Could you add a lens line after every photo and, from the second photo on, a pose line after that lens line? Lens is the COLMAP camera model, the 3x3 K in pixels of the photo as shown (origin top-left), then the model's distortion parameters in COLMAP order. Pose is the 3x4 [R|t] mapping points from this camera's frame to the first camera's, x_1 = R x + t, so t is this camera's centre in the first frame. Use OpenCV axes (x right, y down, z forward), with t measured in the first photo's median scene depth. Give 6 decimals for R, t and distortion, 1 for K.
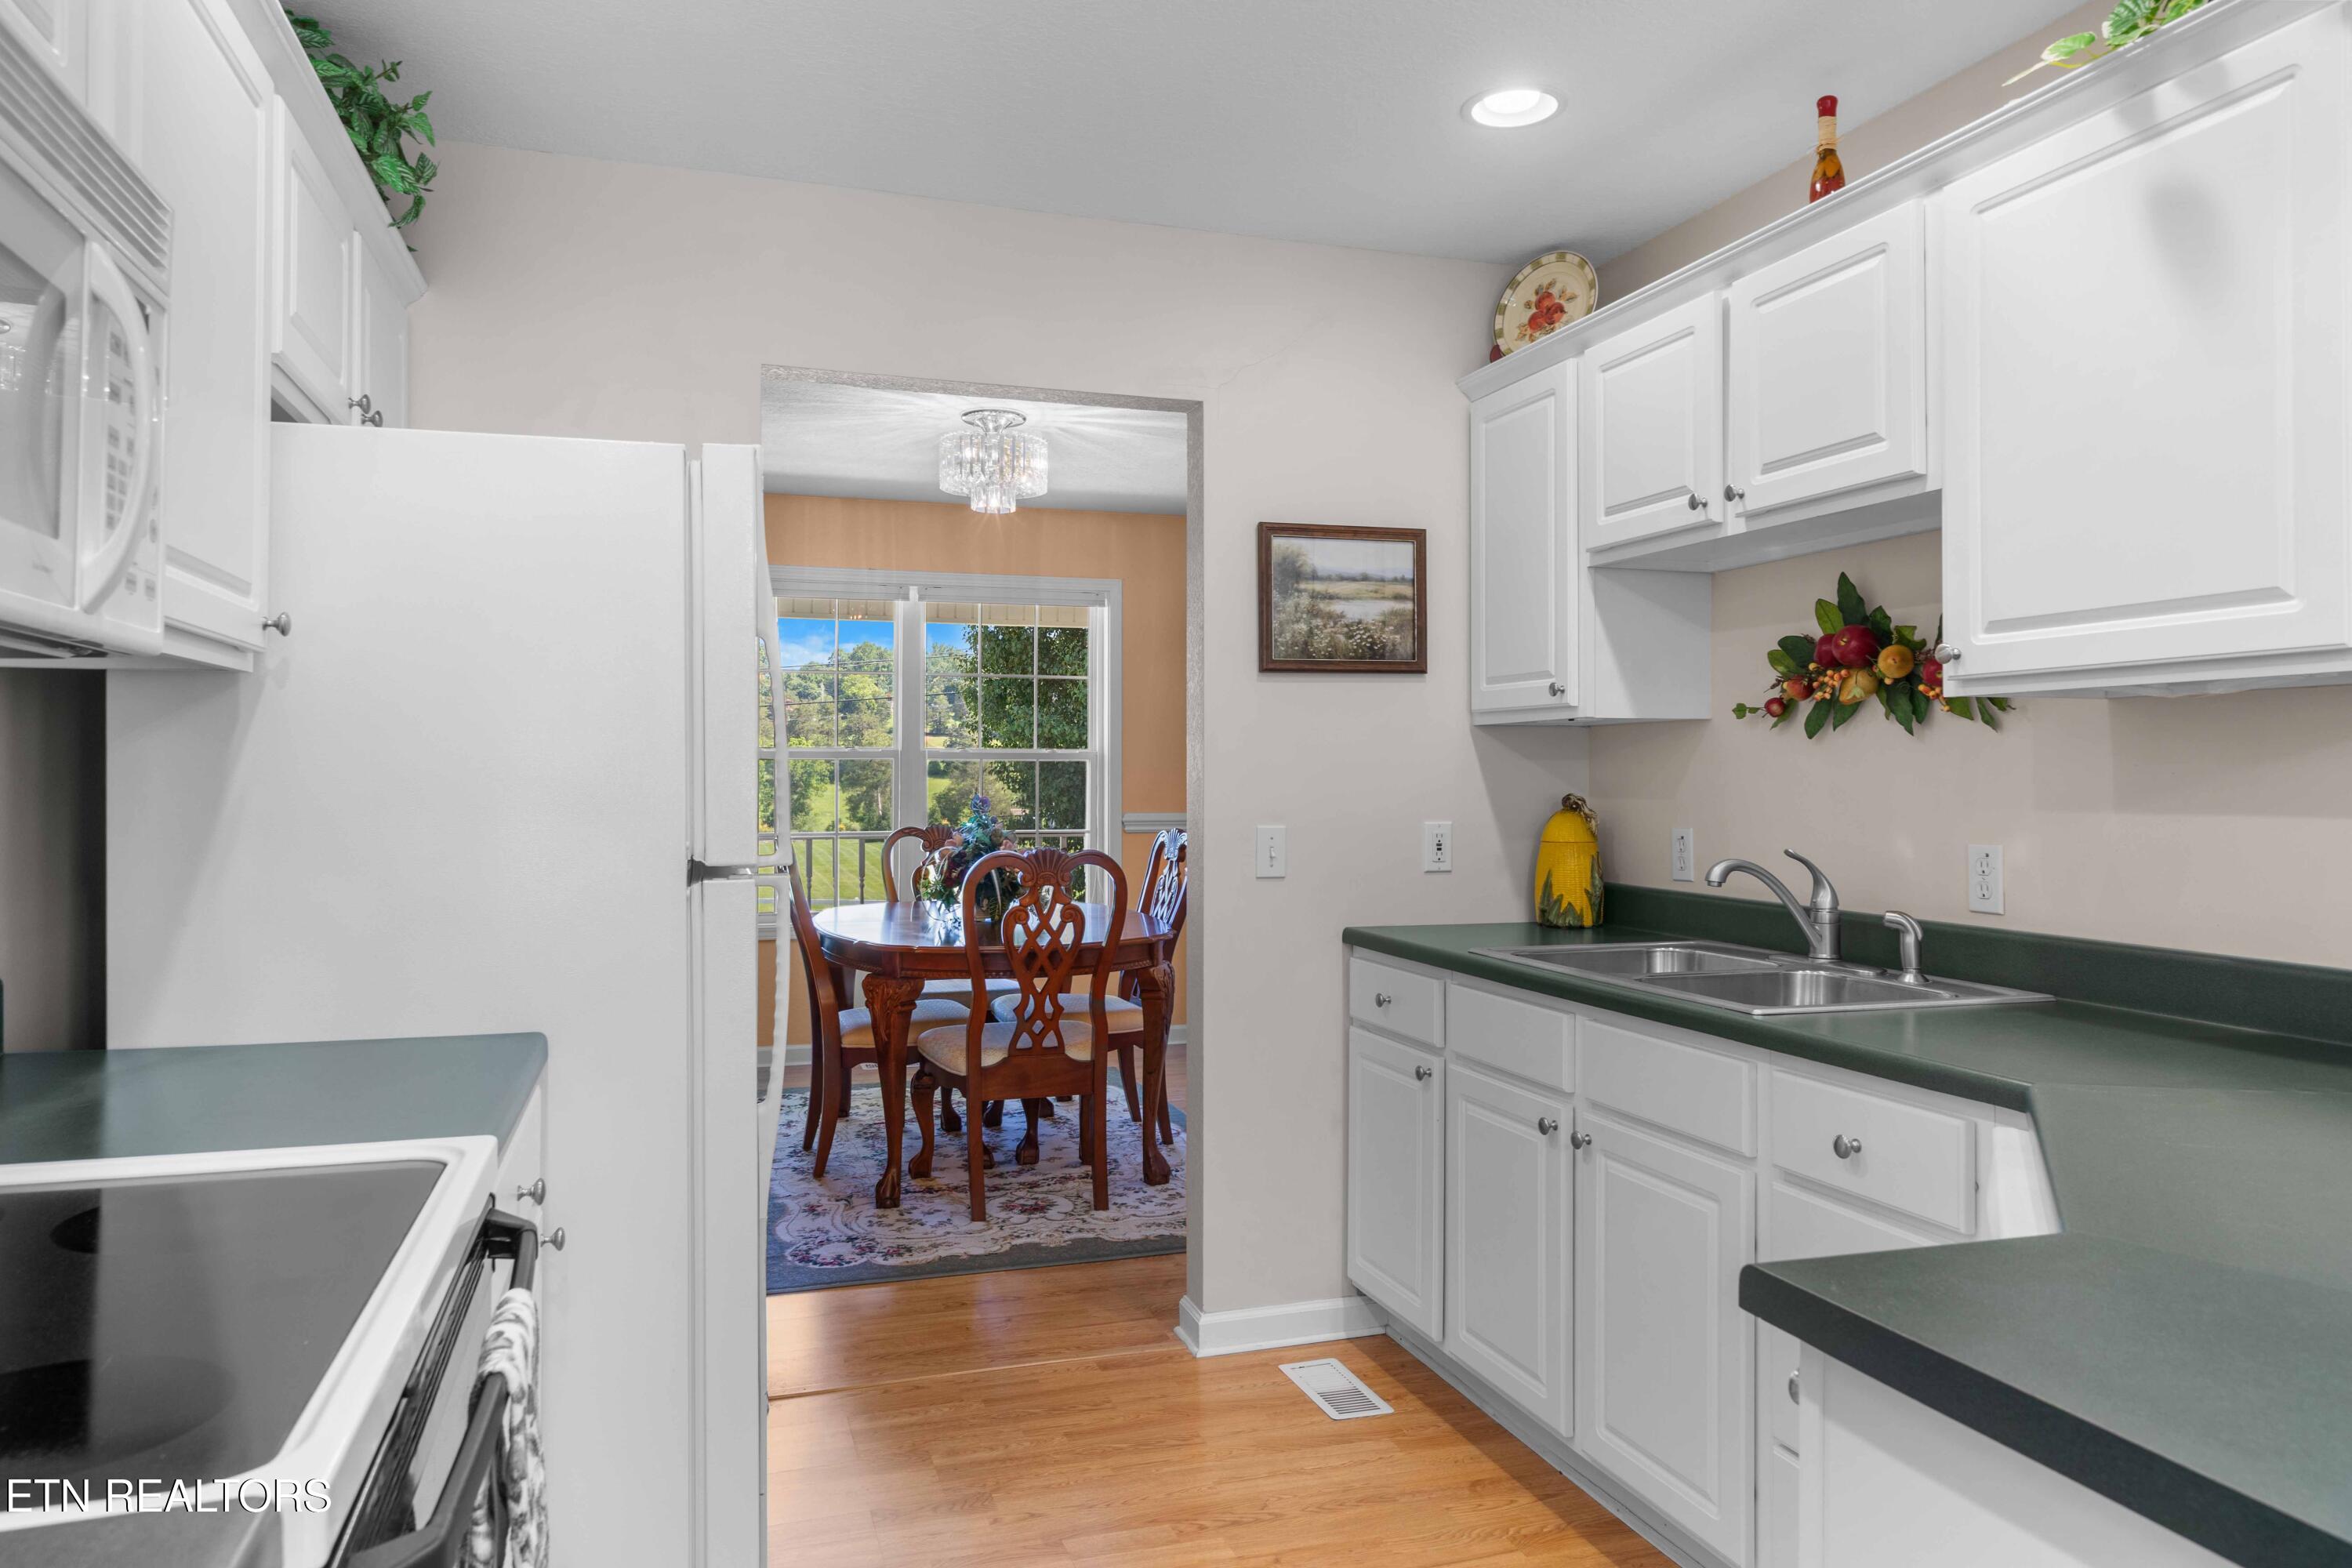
lens RADIAL K [[1545.4, 0, 1170.1], [0, 1545.4, 772.5], [0, 0, 1]] dist [0.013446, 0.001995]
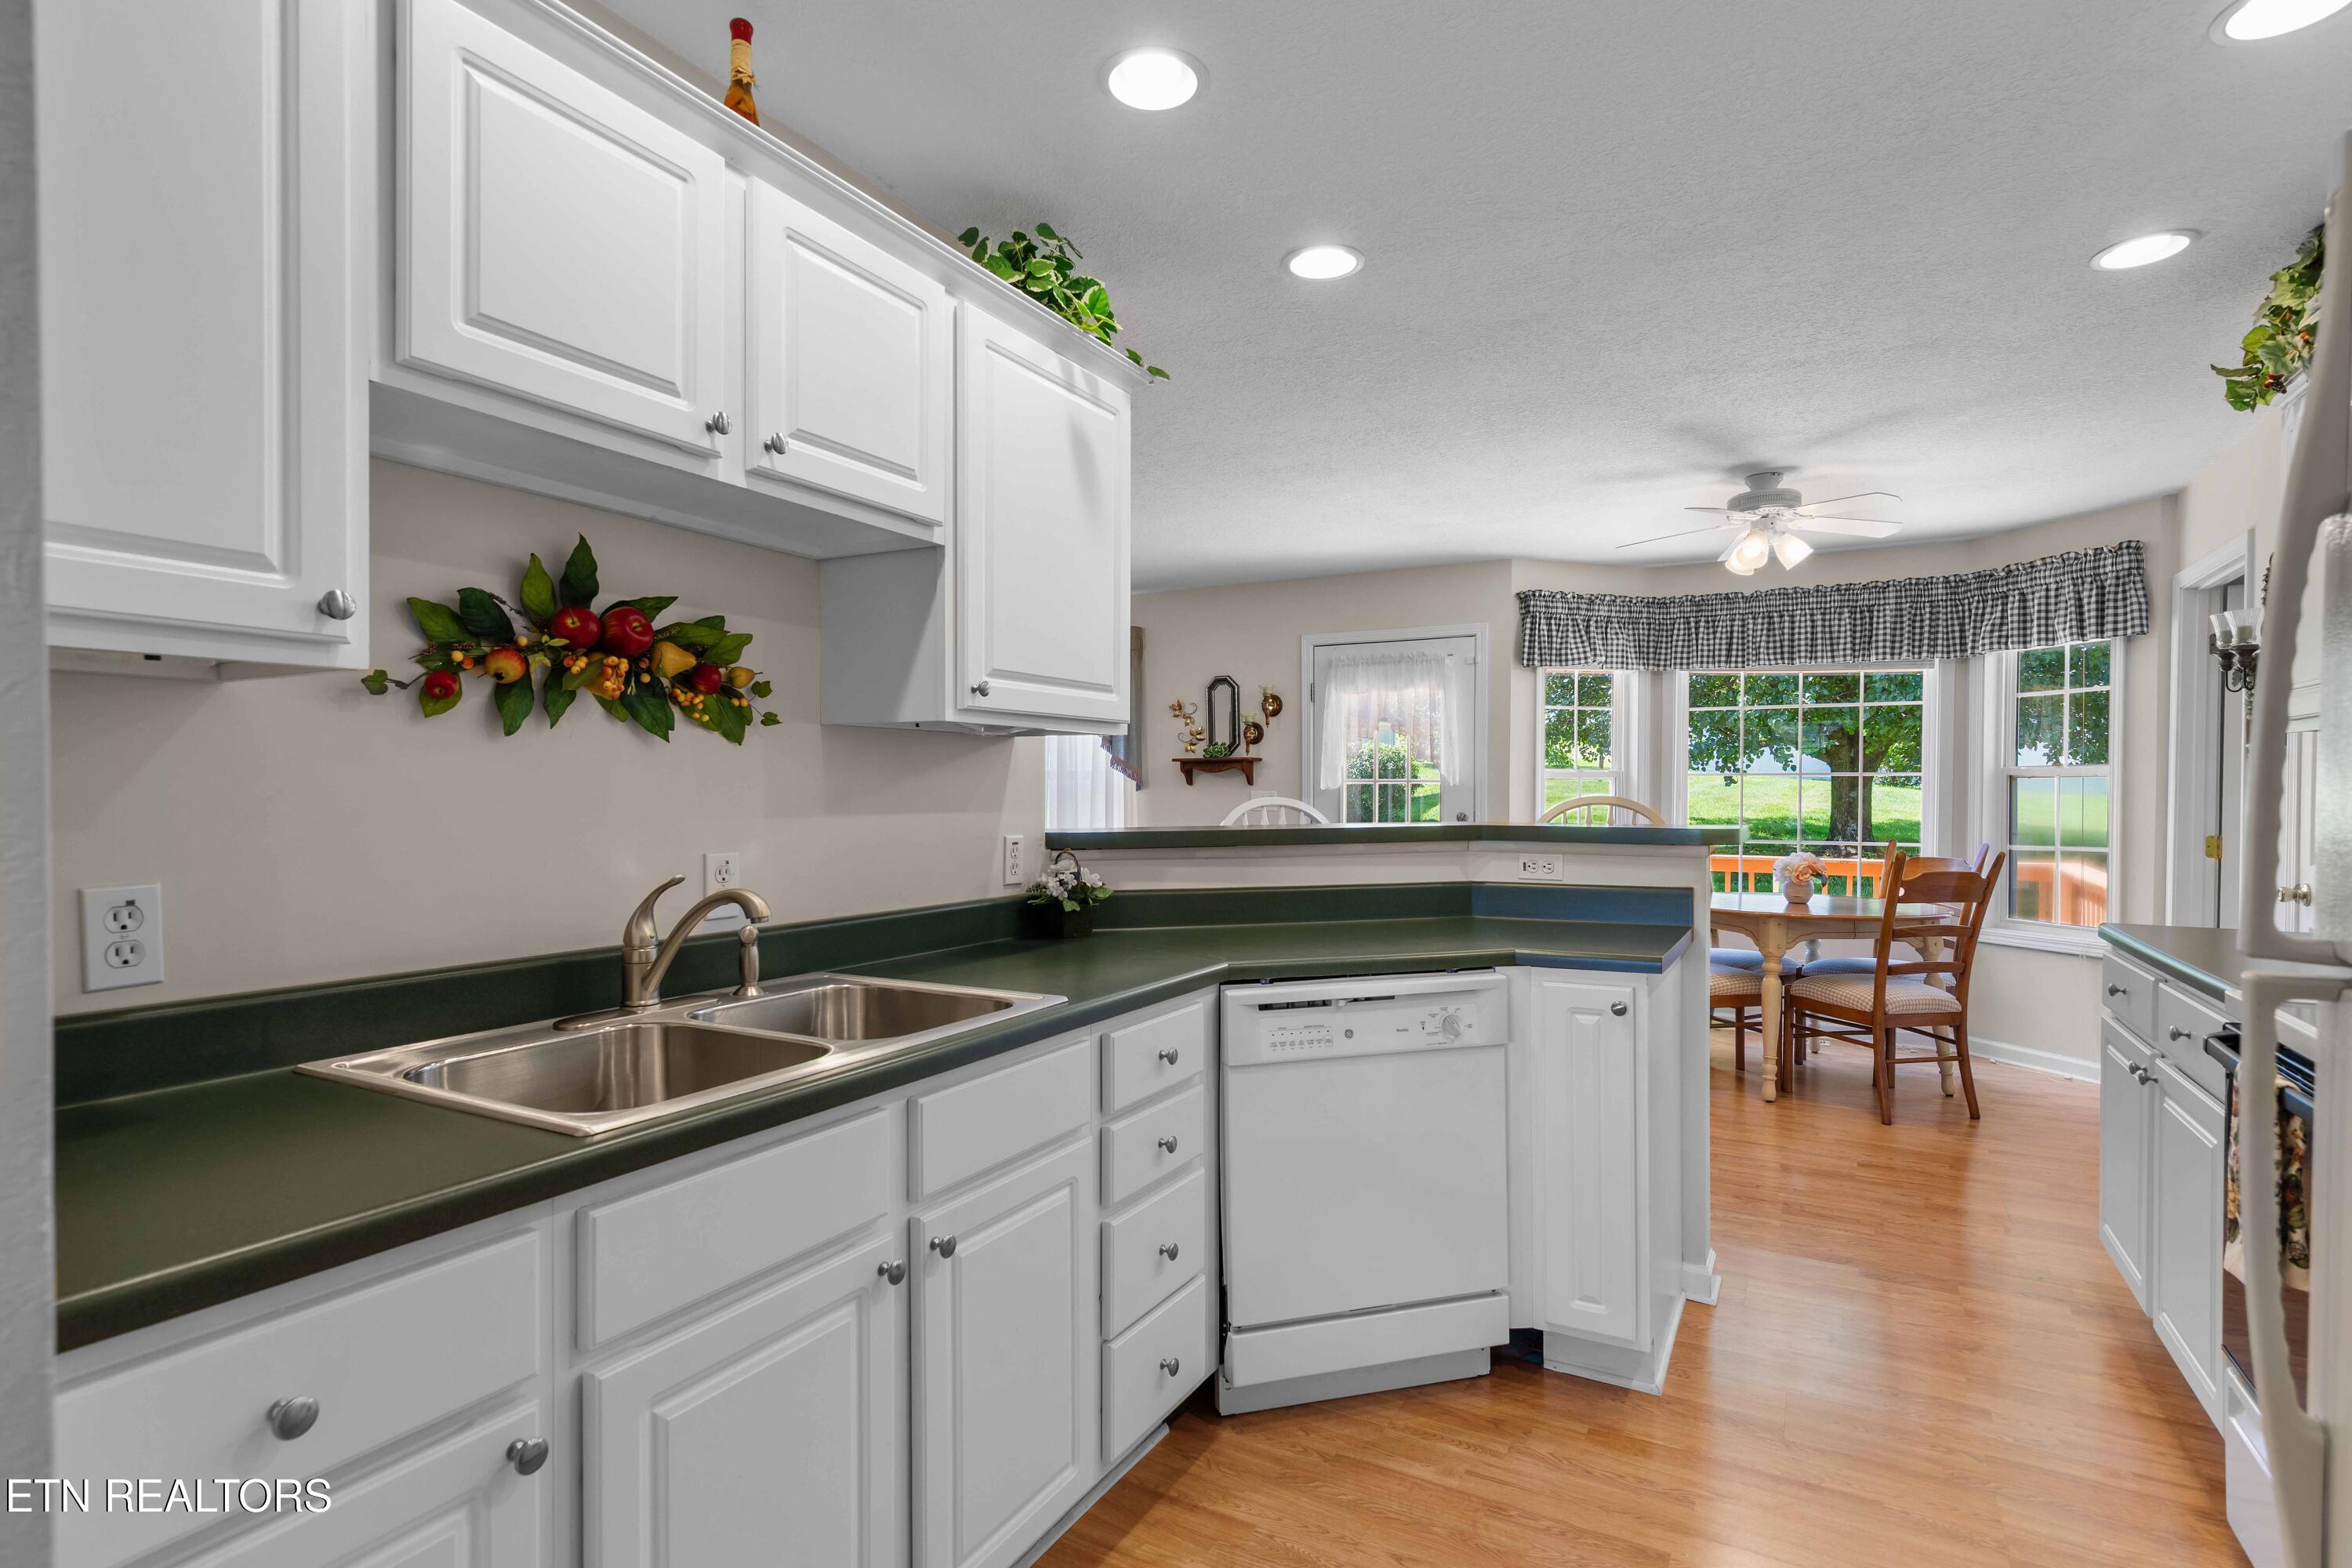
lens RADIAL K [[1159.8, 0, 1172.3], [0, 1159.8, 804.0], [0, 0, 1]] dist [-0.000747, -0.000239]
pose [[-0.680789, -0.010284, 0.732407, -0.180040], [-0.003599, 0.999936, 0.010695, 0.003485], [-0.732470, 0.004645, -0.680783, 0.971458]]
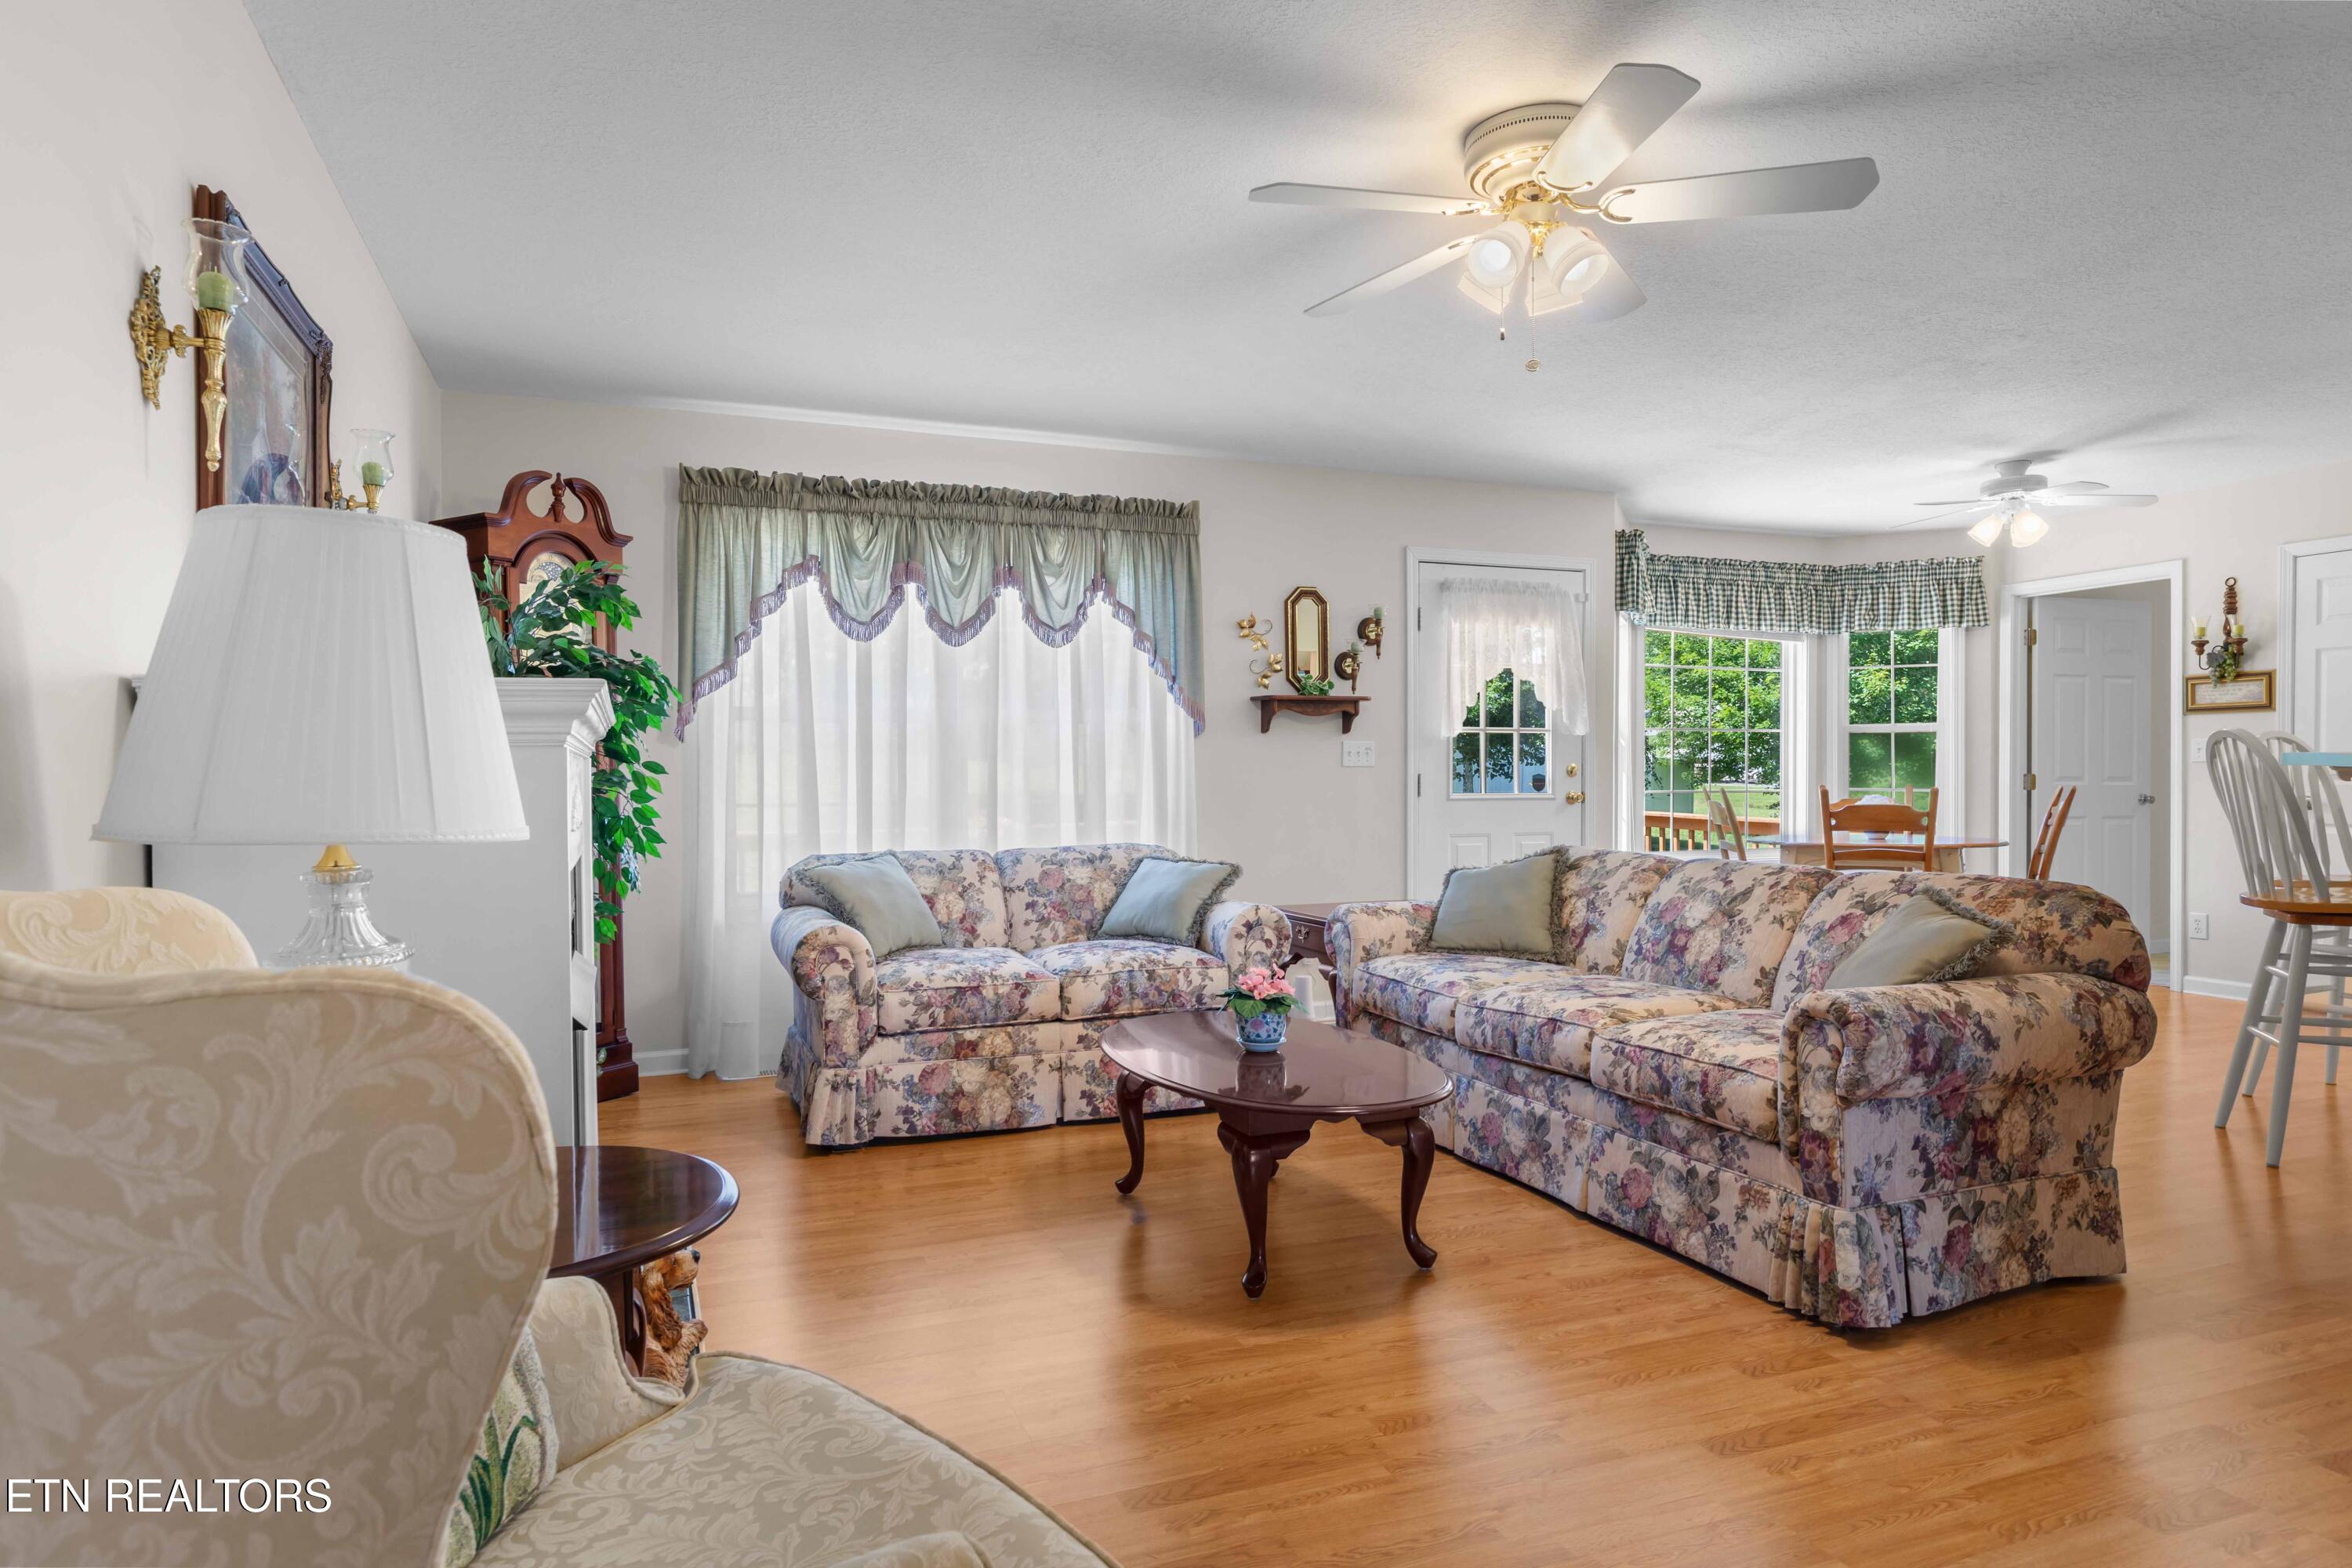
lens RADIAL K [[1357.4, 0, 1174.1], [0, 1357.4, 788.9], [0, 0, 1]] dist [0.003579, 0.003184]
pose [[-0.997358, 0.005308, -0.072446, 1.506529], [0.004625, 0.999943, 0.009597, 0.046341], [0.072493, 0.009236, -0.997326, 1.280723]]
